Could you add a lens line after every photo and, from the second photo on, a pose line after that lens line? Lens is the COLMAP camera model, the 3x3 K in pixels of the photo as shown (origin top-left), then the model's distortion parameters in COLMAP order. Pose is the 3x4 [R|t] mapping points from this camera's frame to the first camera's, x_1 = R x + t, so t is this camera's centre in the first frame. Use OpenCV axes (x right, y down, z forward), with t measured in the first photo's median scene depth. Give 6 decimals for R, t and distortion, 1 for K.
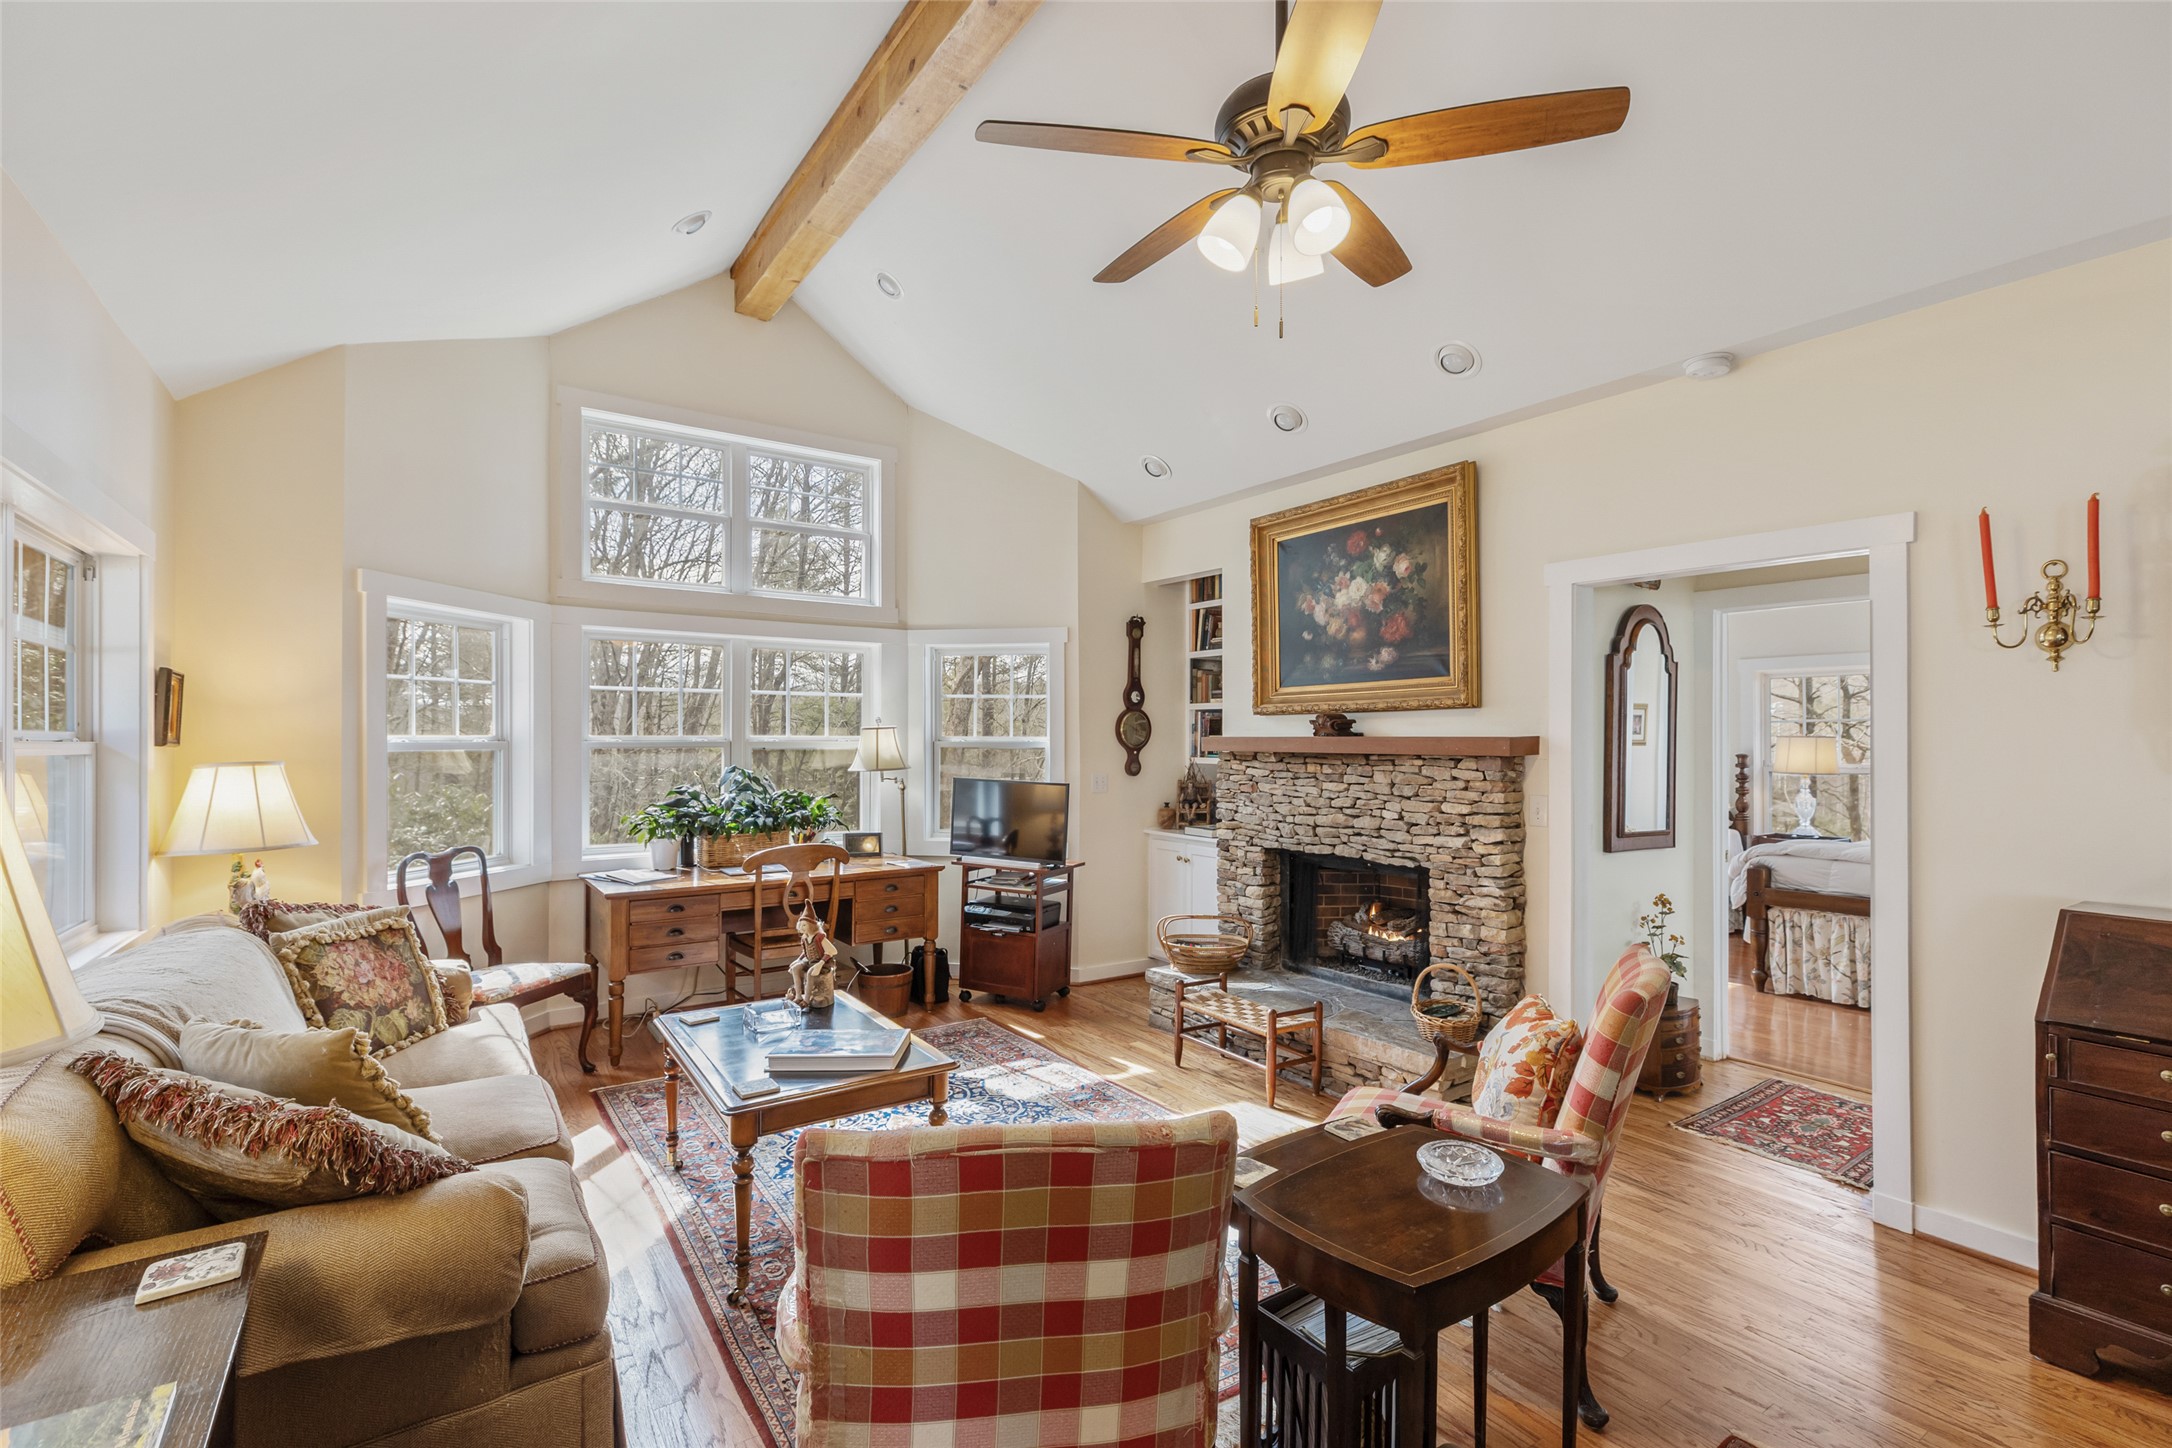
lens RADIAL K [[976.3, 0, 1089.8], [0, 976.3, 725.5], [0, 0, 1]] dist [0.003898, -0.000211]
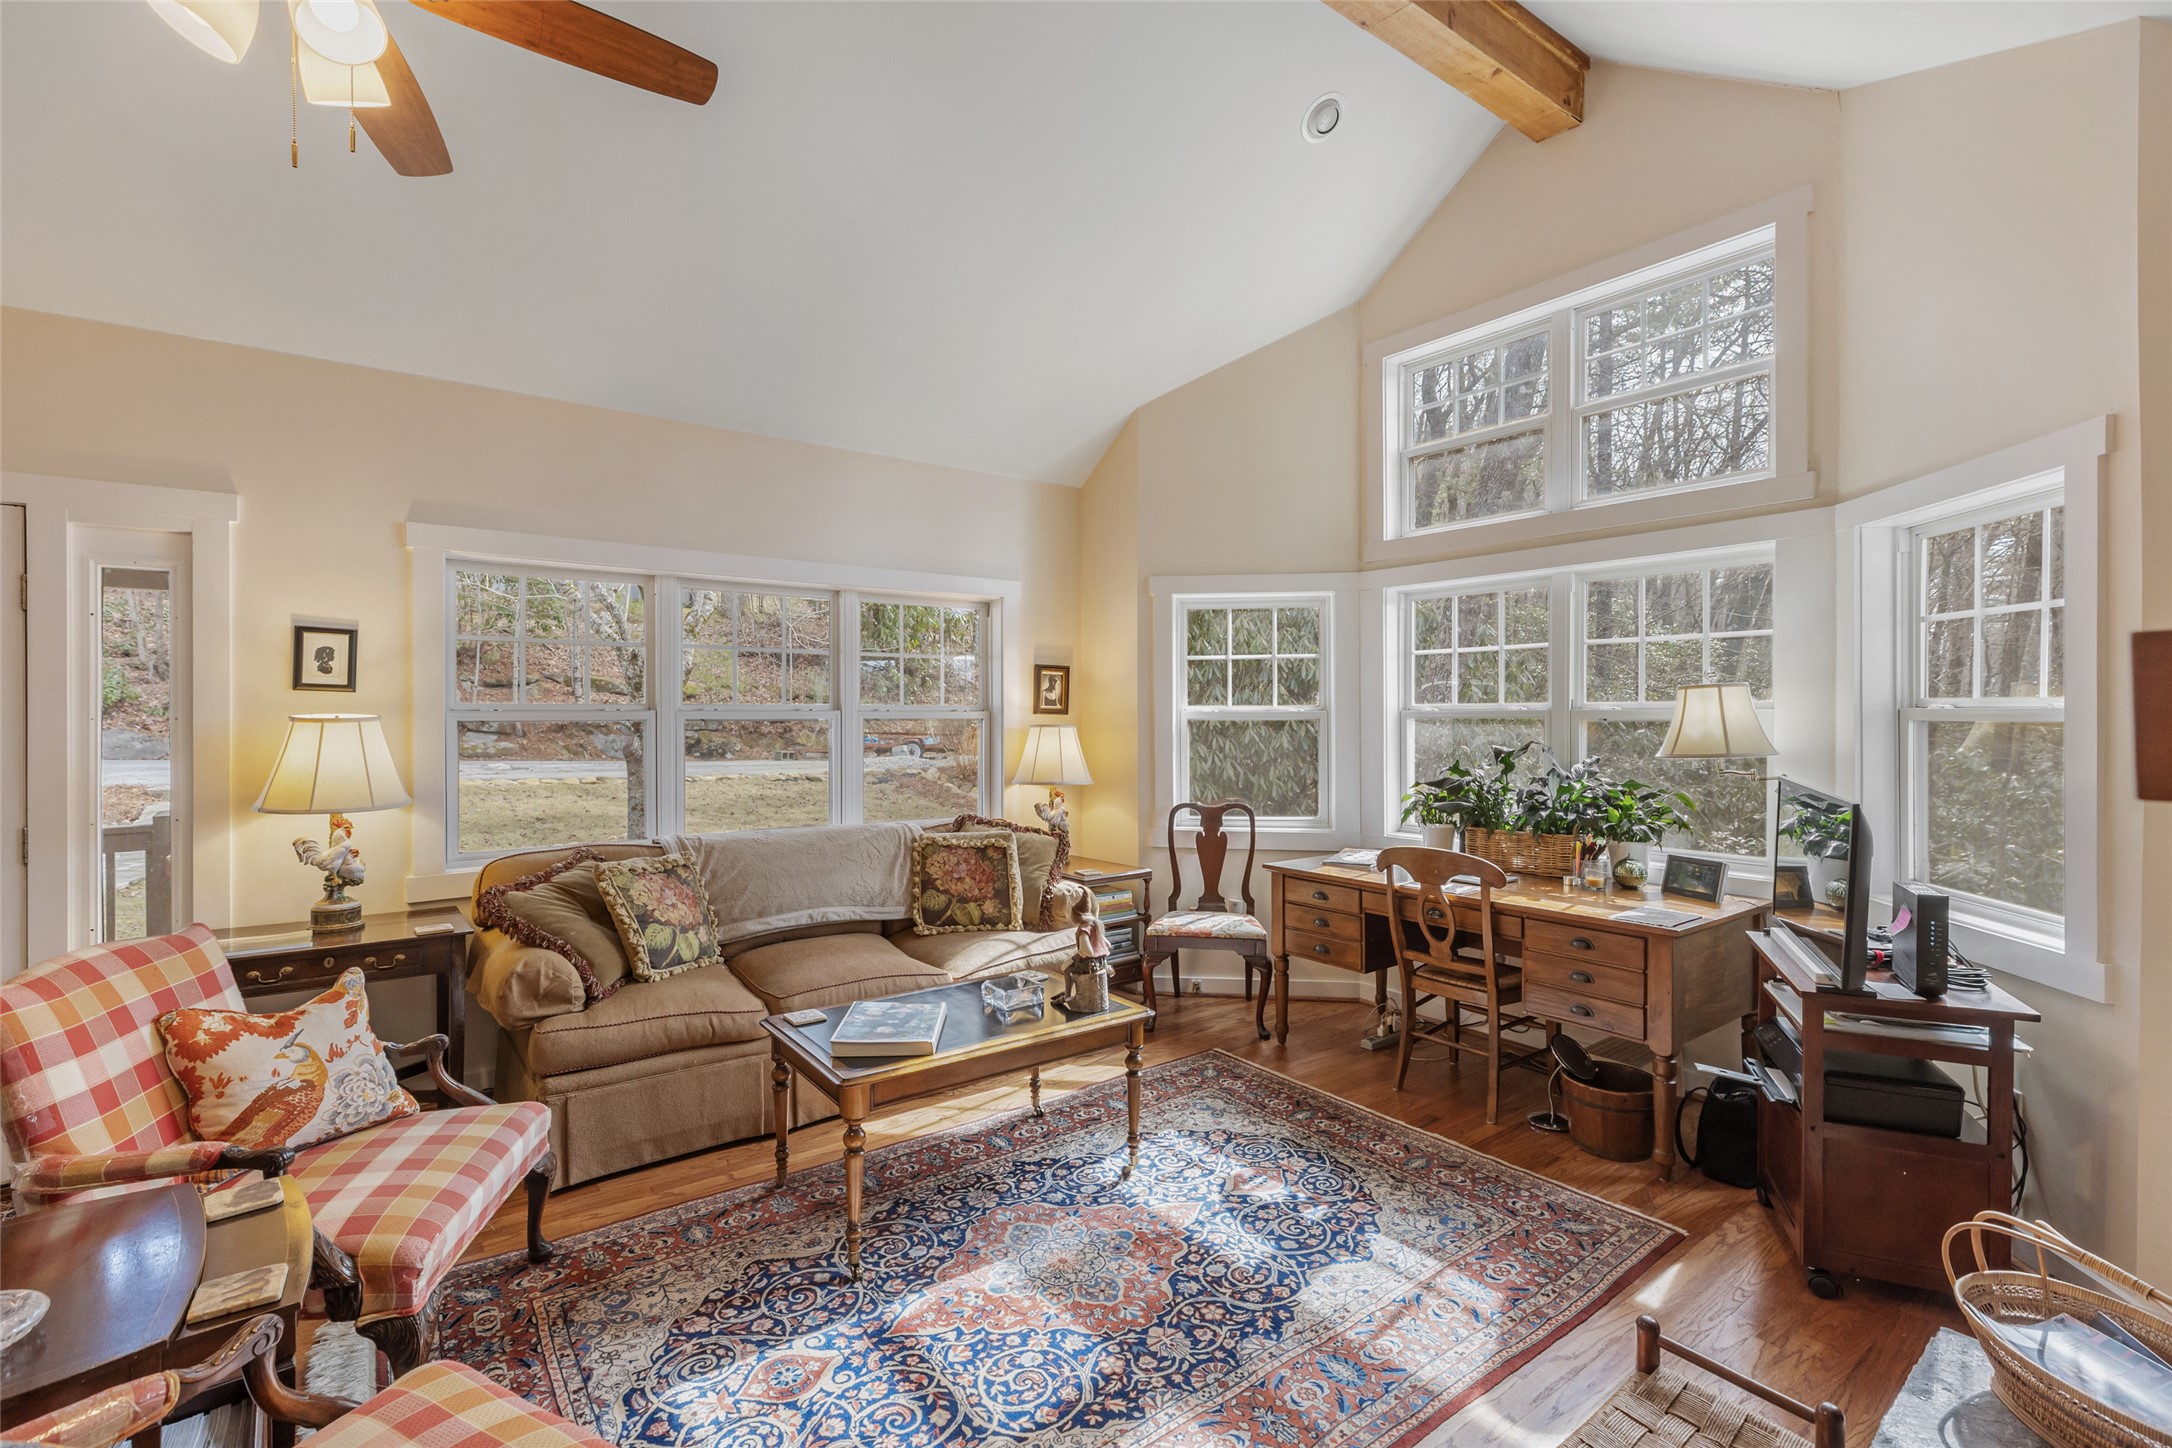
lens RADIAL K [[976.3, 0, 1083.6], [0, 976.3, 720.0], [0, 0, 1]] dist [0.003898, -0.000211]
pose [[0.042899, 0.005876, -0.999062, 0.446782], [0.015316, 0.999861, 0.006538, 0.016339], [0.998962, -0.015582, 0.042803, 0.725274]]
